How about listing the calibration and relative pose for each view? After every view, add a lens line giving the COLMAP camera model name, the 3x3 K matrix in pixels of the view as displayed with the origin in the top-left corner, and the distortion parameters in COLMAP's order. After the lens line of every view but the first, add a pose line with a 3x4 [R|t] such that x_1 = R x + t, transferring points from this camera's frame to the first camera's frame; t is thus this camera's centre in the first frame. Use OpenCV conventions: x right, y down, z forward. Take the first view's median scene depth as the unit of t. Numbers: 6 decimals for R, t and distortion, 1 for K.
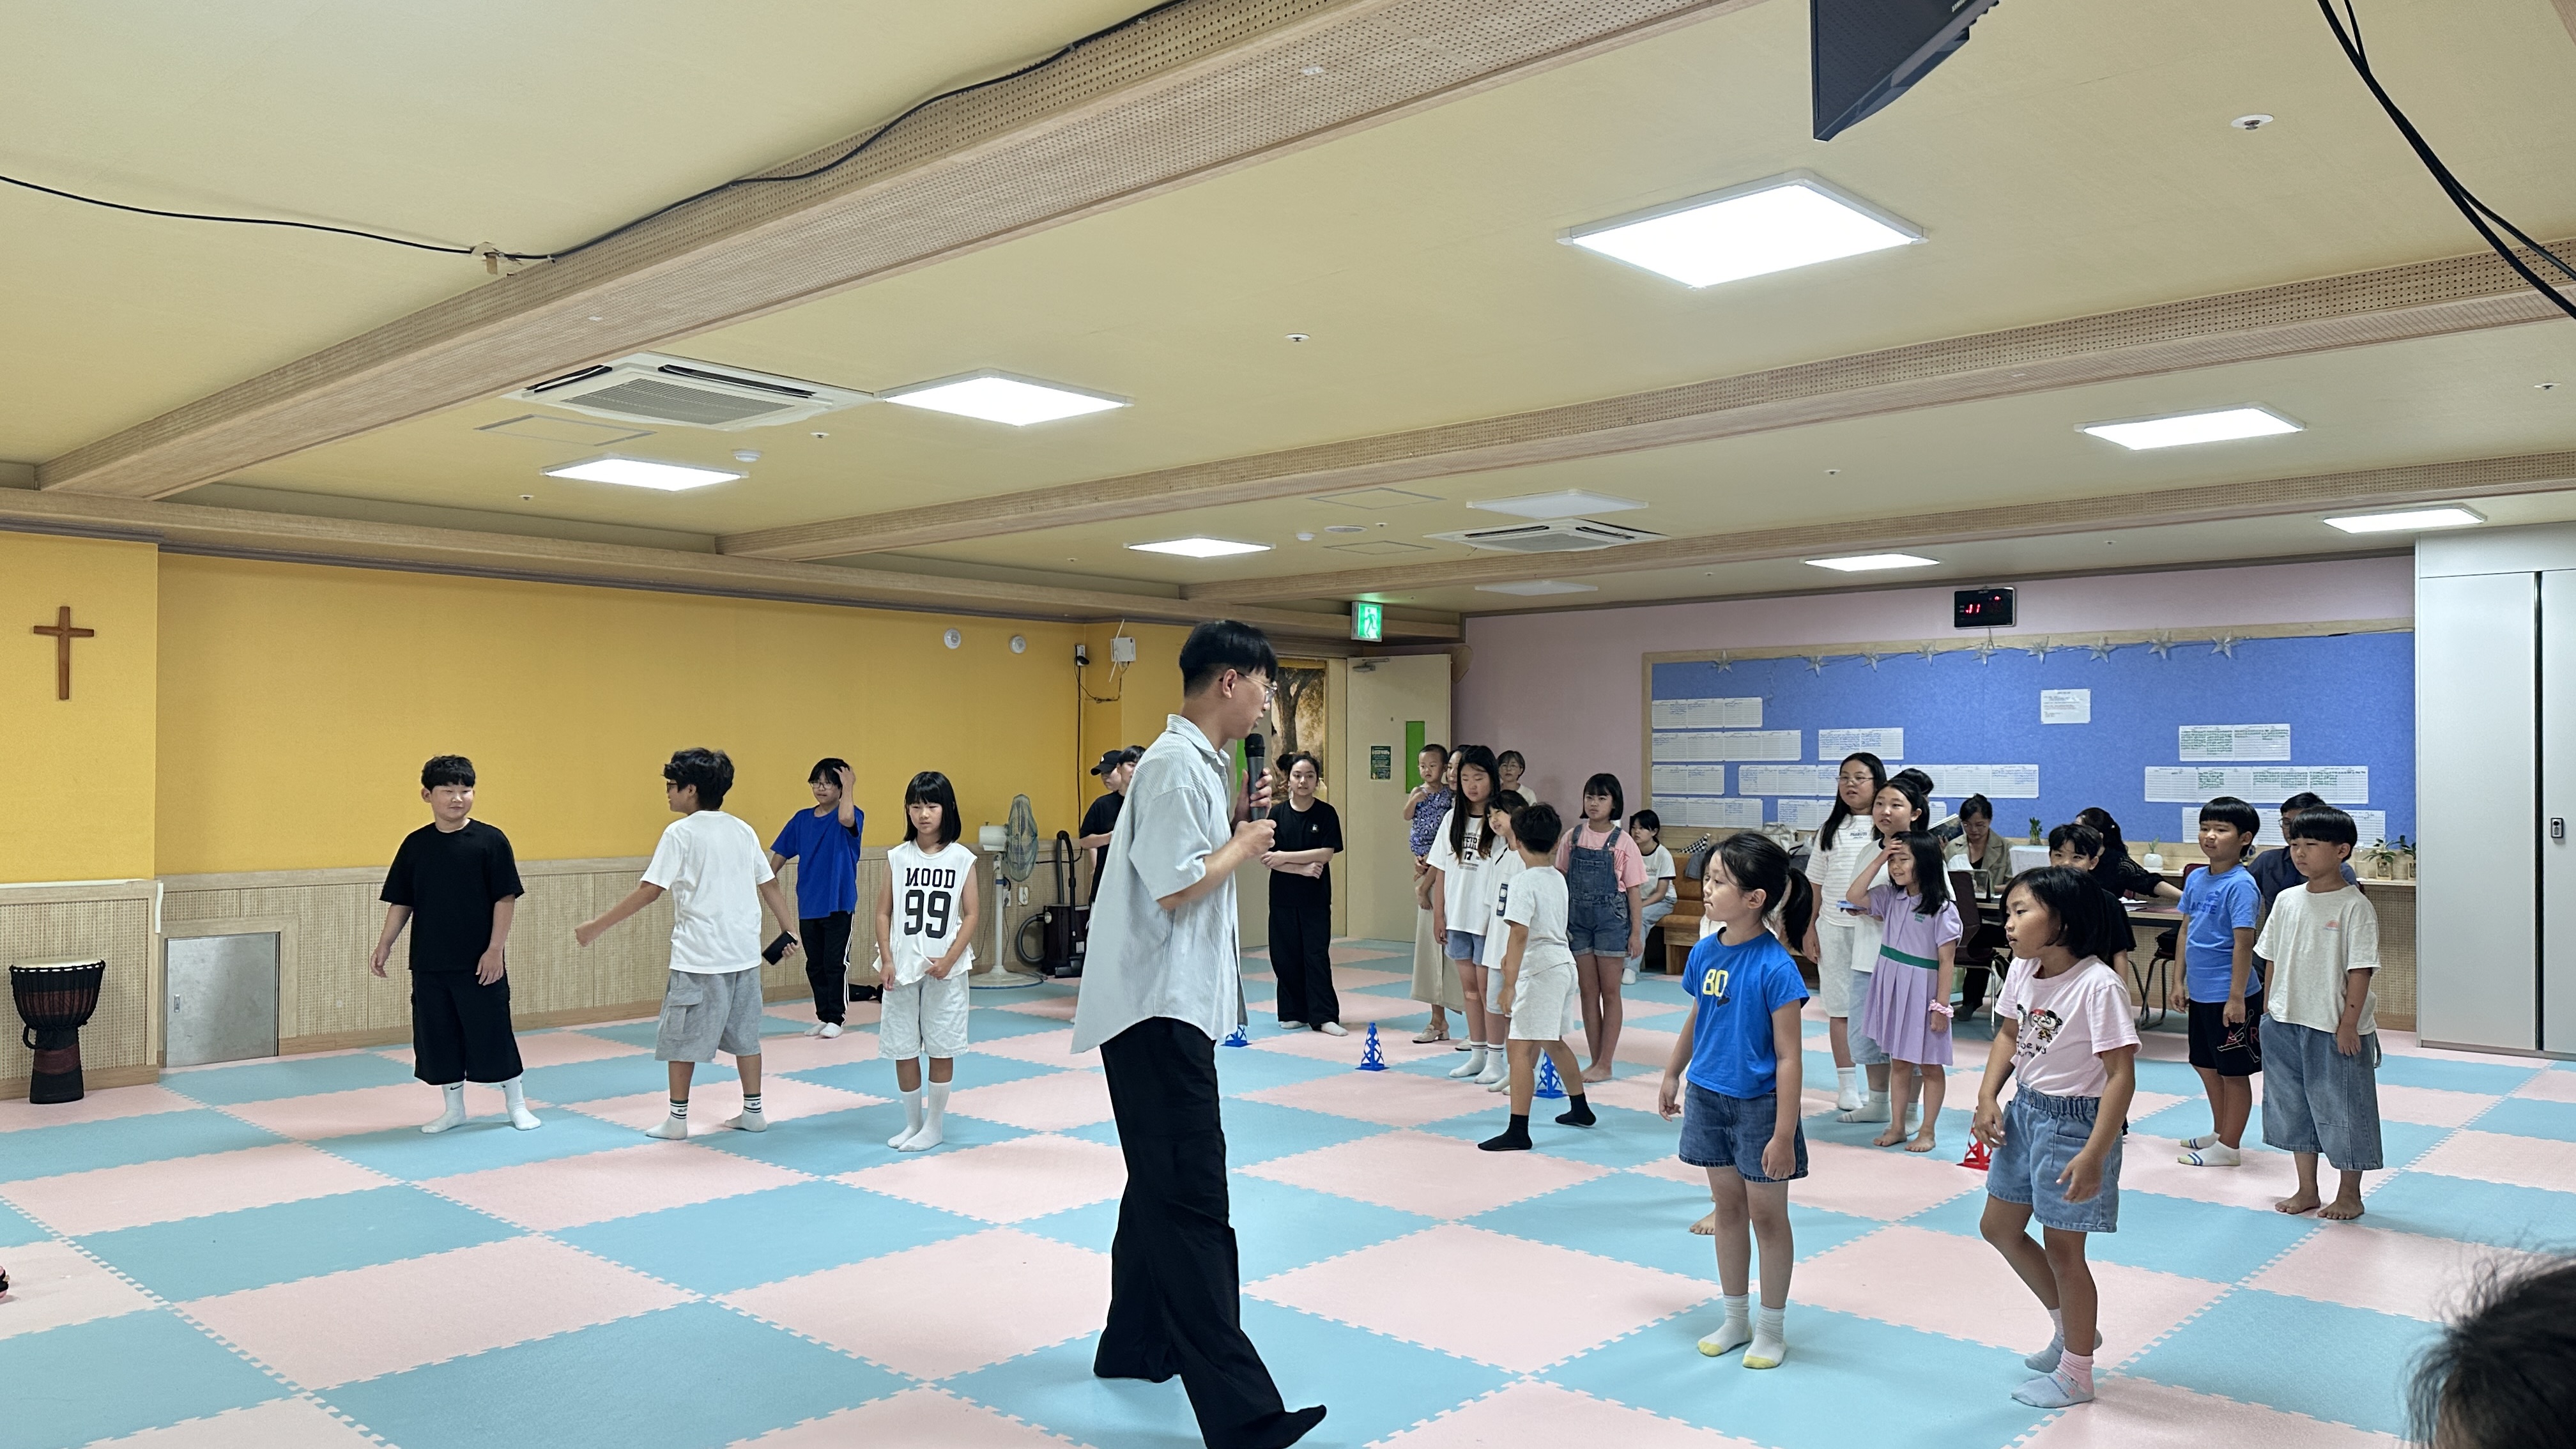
lens RADIAL K [[1837.7, 0, 1398.4], [0, 1837.7, 745.9], [0, 0, 1]] dist [0.026106, -0.043103]
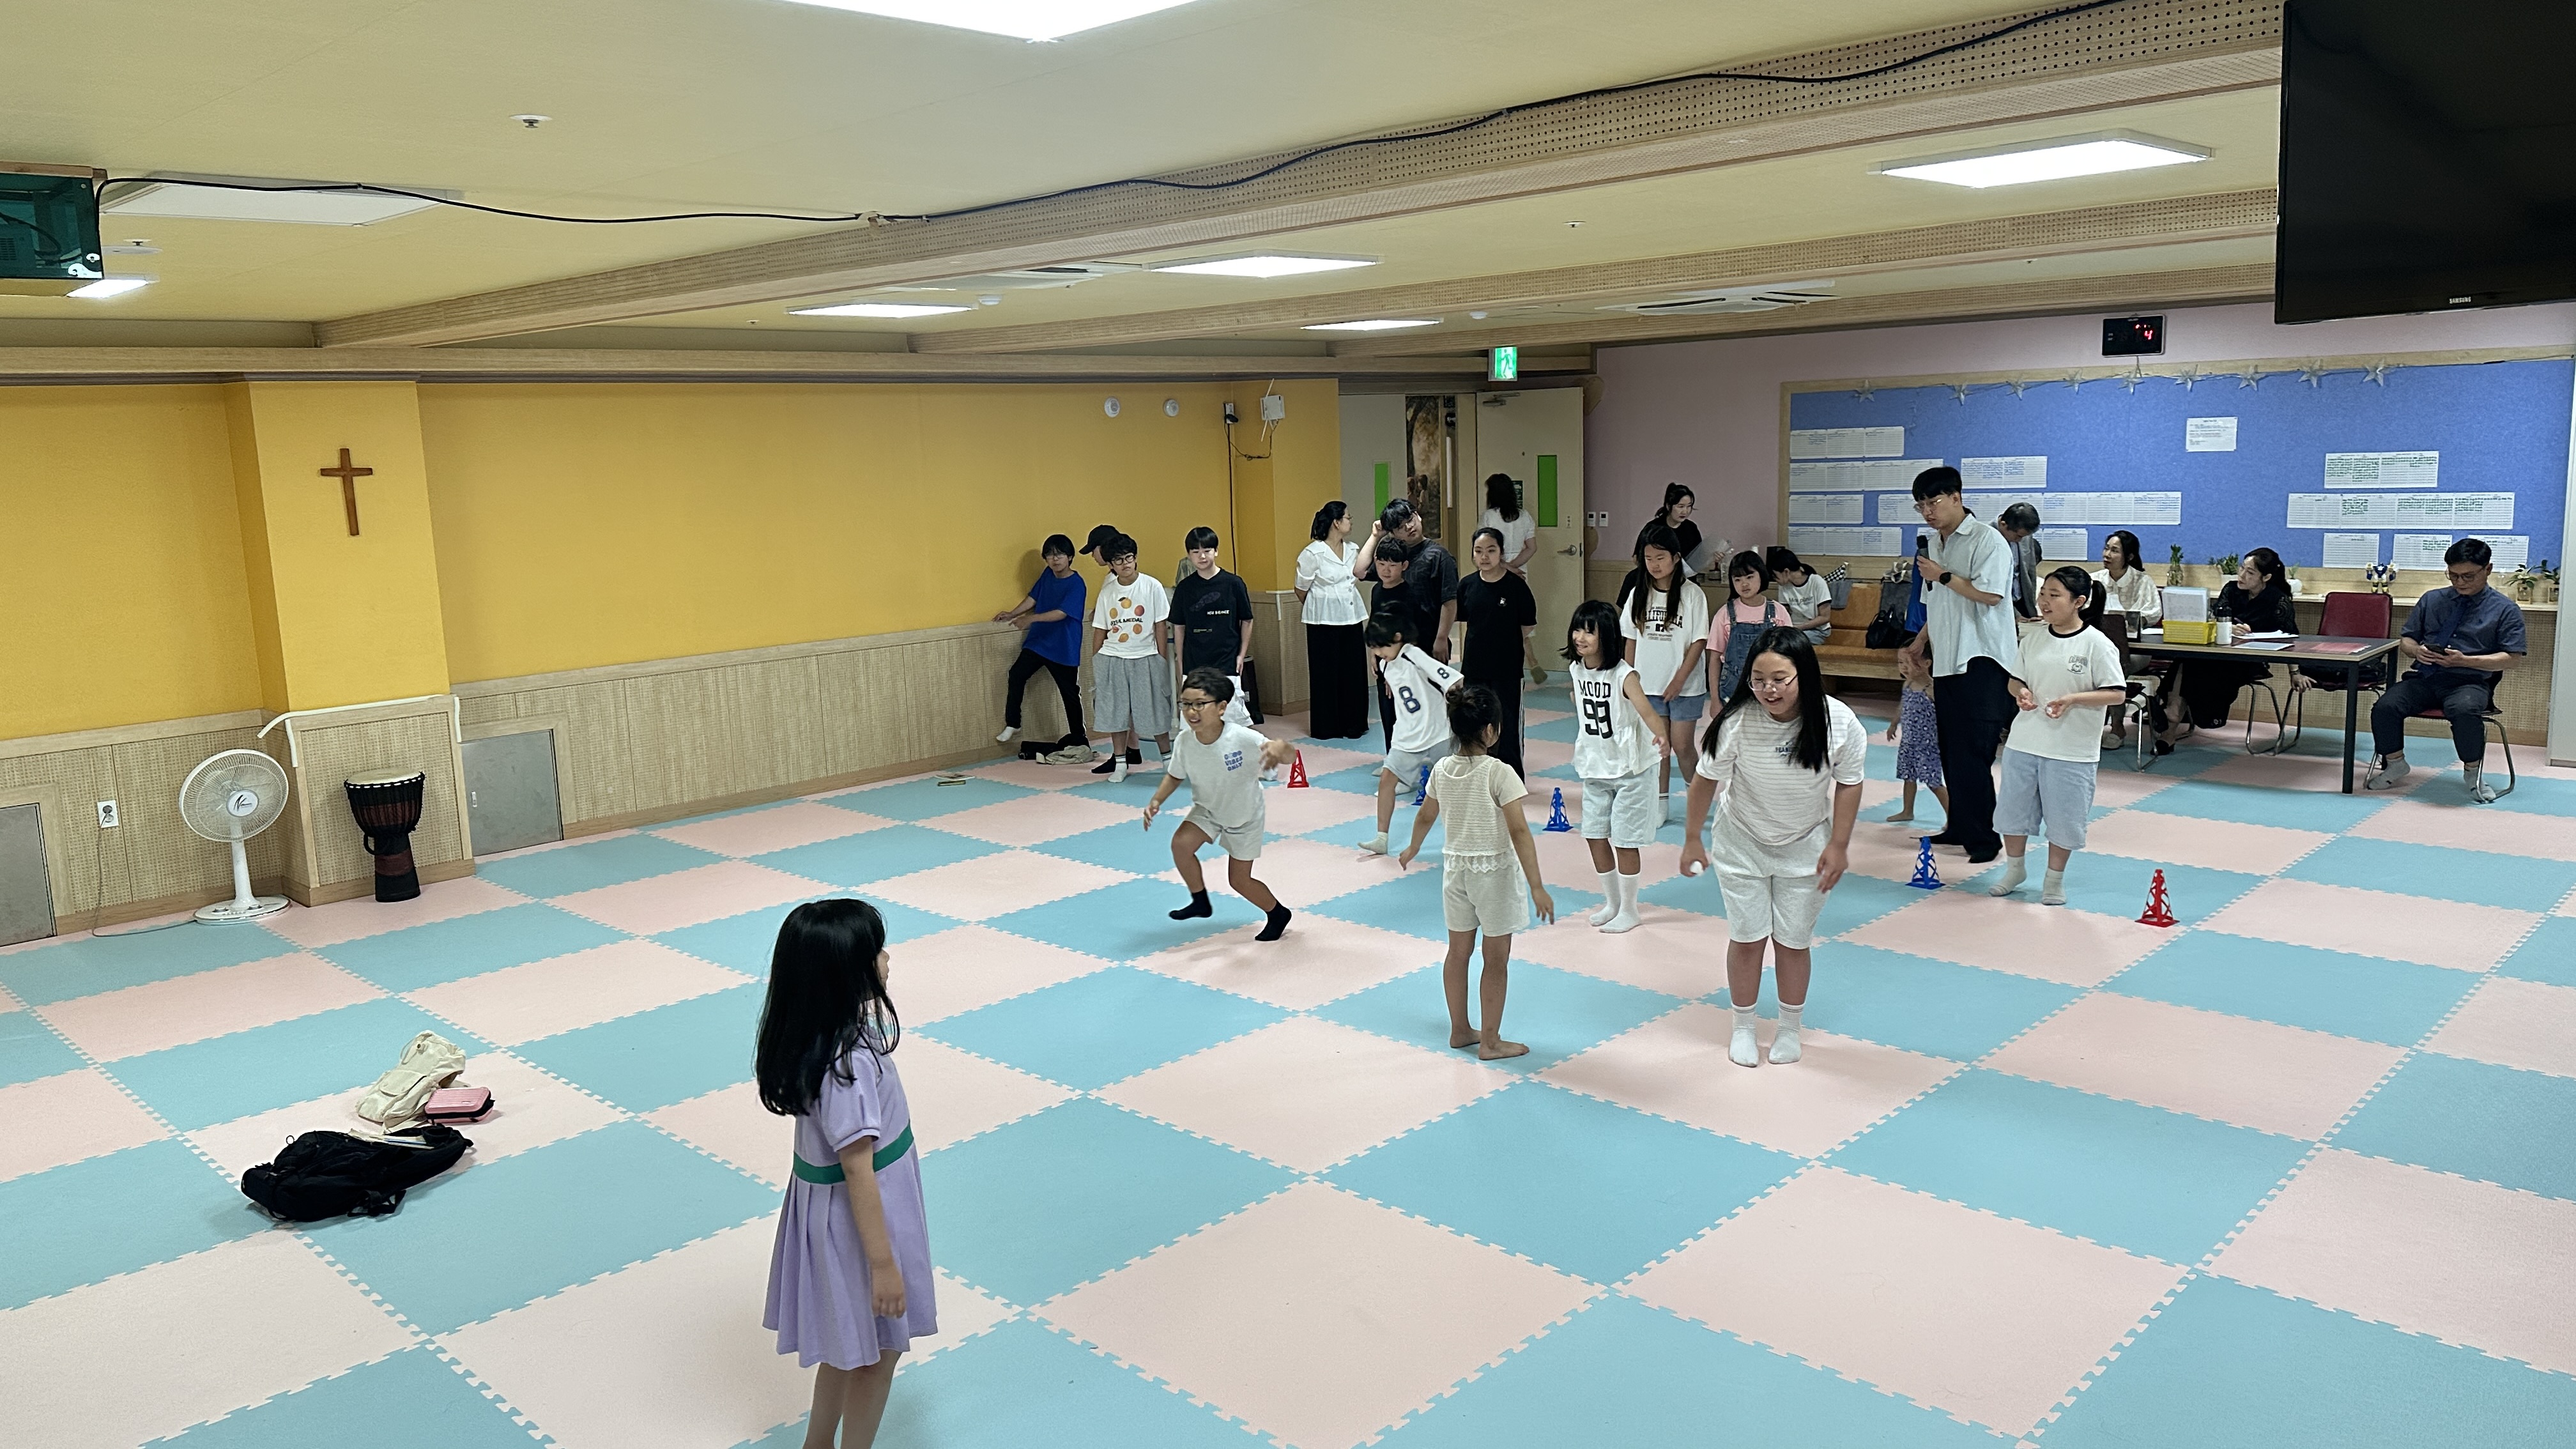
lens RADIAL K [[1837.7, 0, 1398.4], [0, 1837.7, 745.9], [0, 0, 1]] dist [0.026106, -0.043103]
pose [[0.998906, -0.030411, -0.035537, -0.068193], [0.036352, 0.982862, 0.180721, -0.065398], [0.029432, -0.181815, 0.982892, -0.054938]]
